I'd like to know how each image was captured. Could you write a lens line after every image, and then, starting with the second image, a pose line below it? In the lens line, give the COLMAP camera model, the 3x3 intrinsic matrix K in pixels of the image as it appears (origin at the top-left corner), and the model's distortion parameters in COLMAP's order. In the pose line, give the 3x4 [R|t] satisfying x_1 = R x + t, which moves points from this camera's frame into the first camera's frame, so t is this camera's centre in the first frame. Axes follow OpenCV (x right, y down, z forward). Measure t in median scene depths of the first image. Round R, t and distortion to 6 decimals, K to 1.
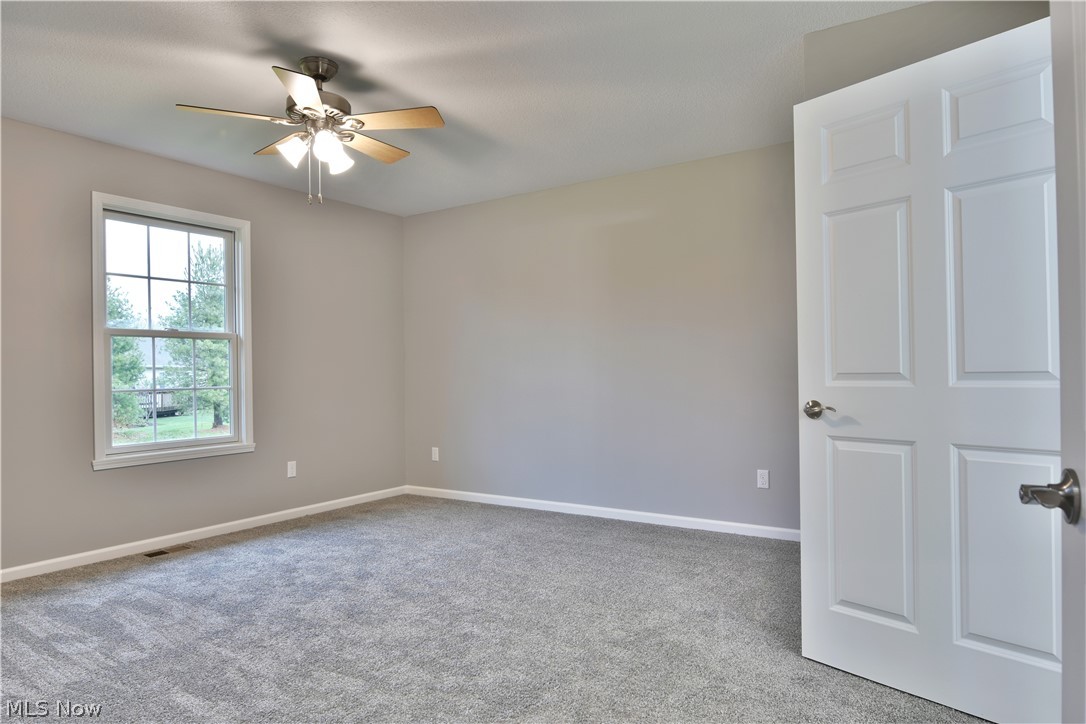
lens RADIAL K [[661.6, 0, 543.3], [0, 661.6, 364.9], [0, 0, 1]] dist [-0.013362, -0.005265]
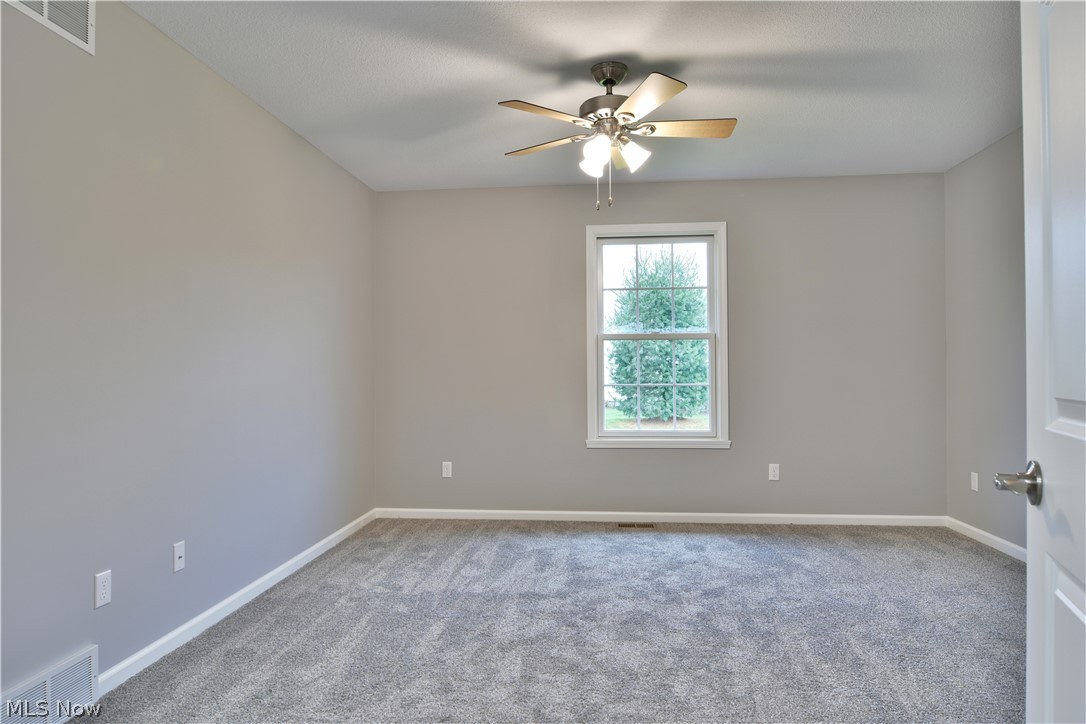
lens RADIAL K [[661.6, 0, 544.4], [0, 661.6, 363.3], [0, 0, 1]] dist [-0.013362, -0.005265]
pose [[0.465296, 0.000150, -0.885155, 0.436813], [0.006915, 0.999969, 0.003804, -0.007190], [0.885128, -0.007891, 0.465281, 0.371619]]
